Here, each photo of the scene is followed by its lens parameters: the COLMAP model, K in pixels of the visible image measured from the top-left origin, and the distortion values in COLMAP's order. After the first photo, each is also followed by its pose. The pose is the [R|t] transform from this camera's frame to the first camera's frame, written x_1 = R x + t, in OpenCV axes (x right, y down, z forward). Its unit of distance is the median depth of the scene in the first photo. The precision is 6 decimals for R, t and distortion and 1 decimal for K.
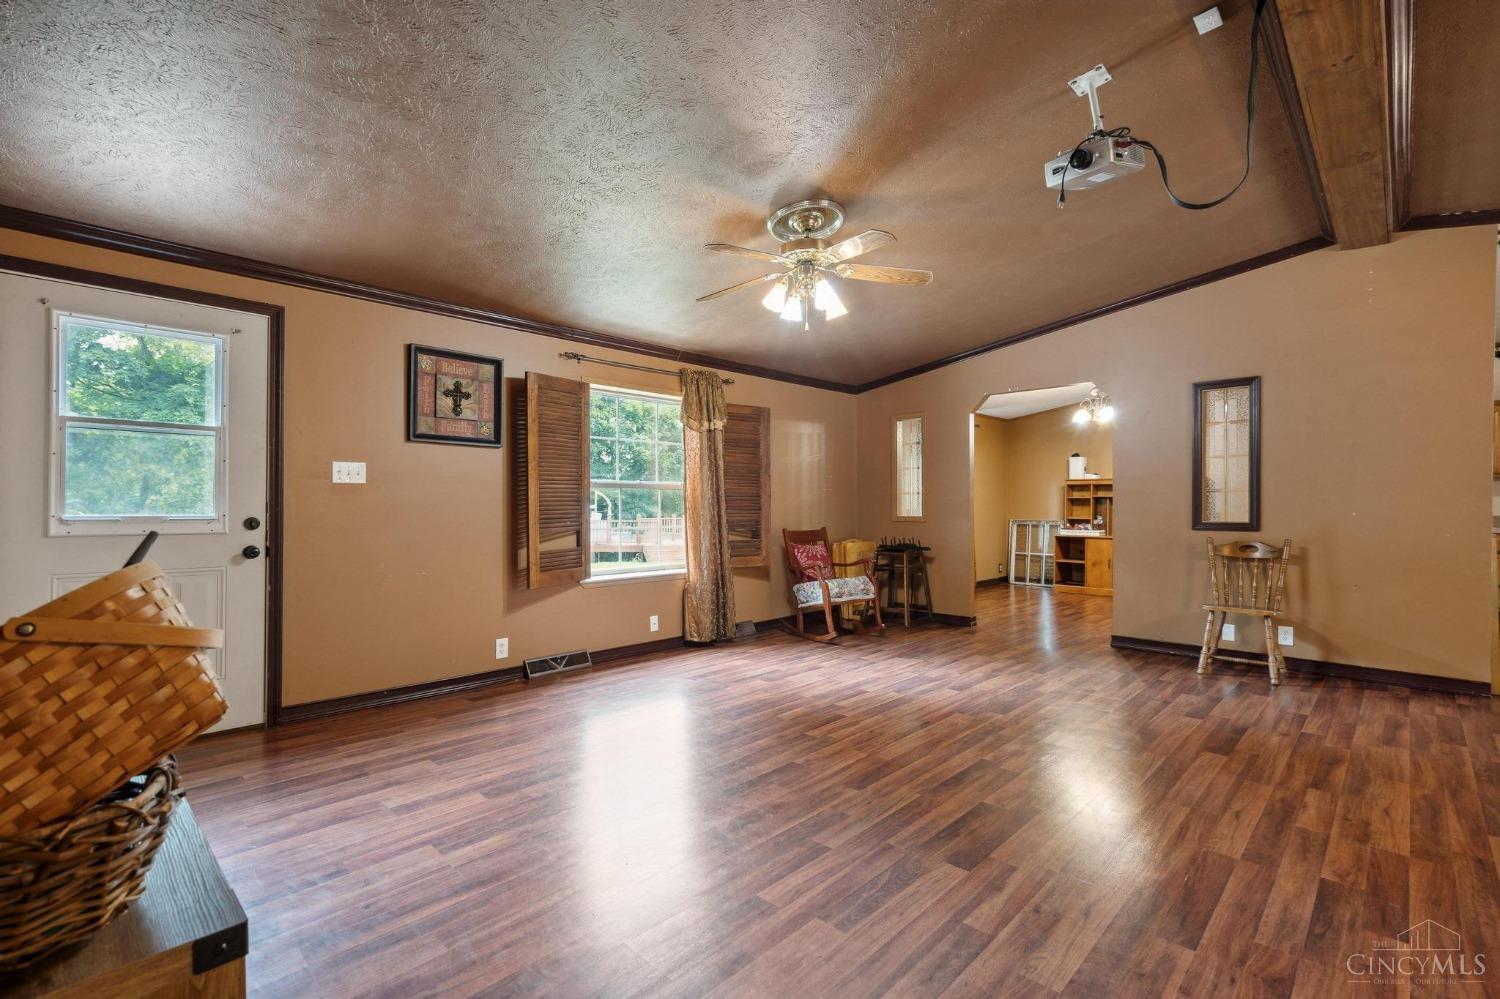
lens RADIAL K [[688.2, 0, 748.0], [0, 688.2, 492.4], [0, 0, 1]] dist [0.002681, -0.000006]
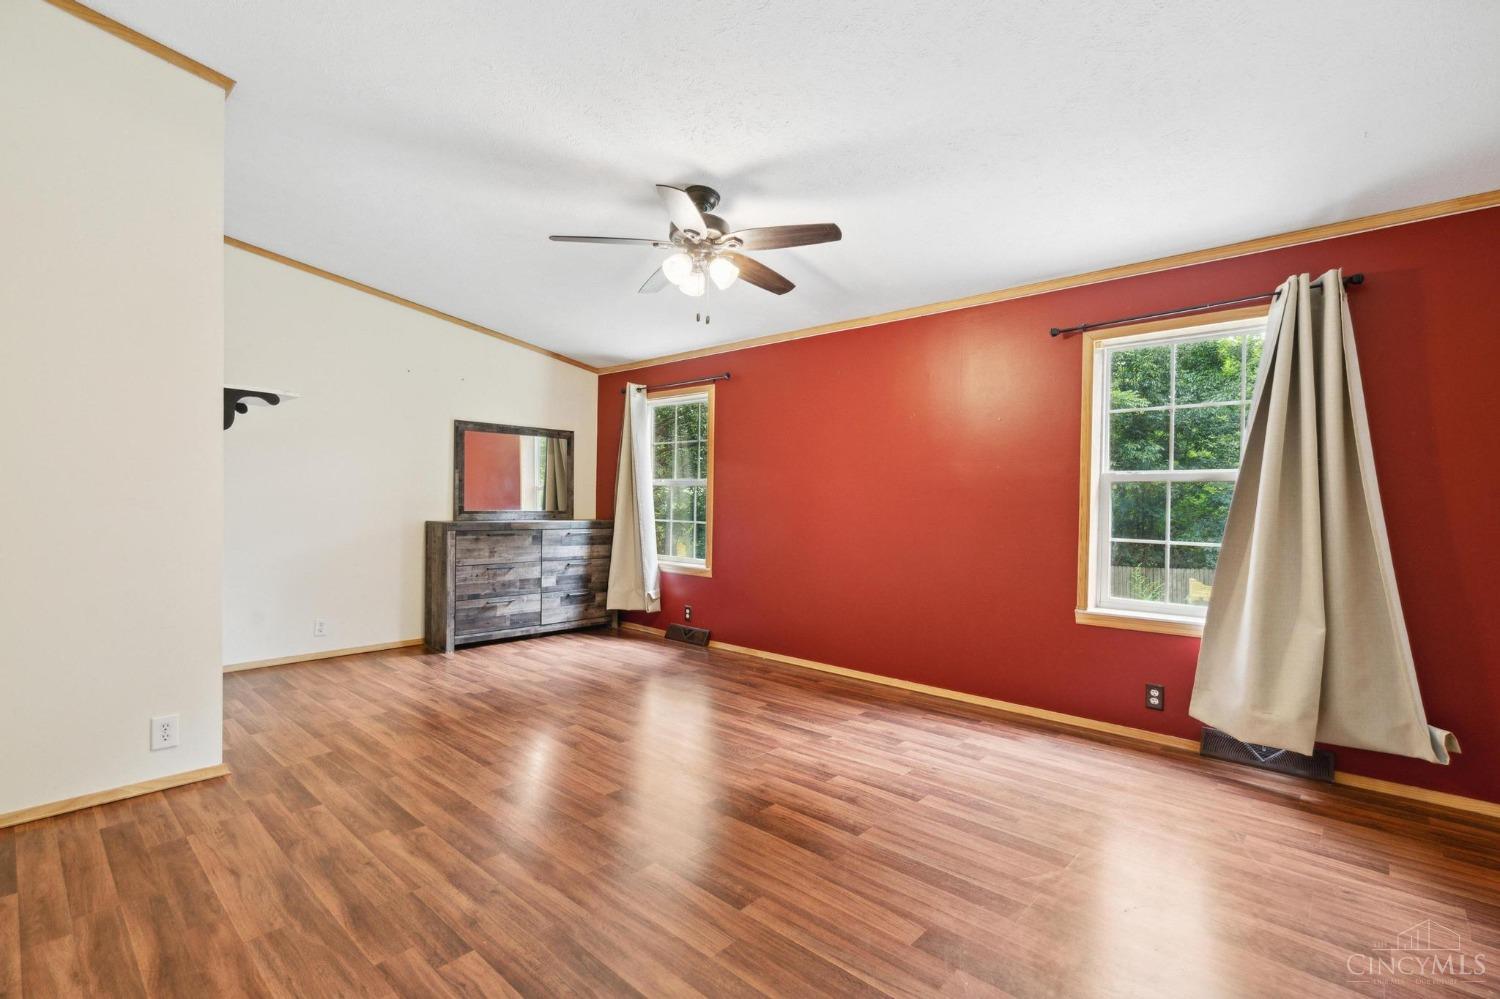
lens RADIAL K [[688.2, 0, 753.1], [0, 688.2, 507.3], [0, 0, 1]] dist [0.002681, -0.000006]
pose [[0.032559, -0.010899, -0.999410, 1.600080], [0.004874, 0.999930, -0.010746, 0.021158], [0.999458, -0.004521, 0.032610, 1.432271]]
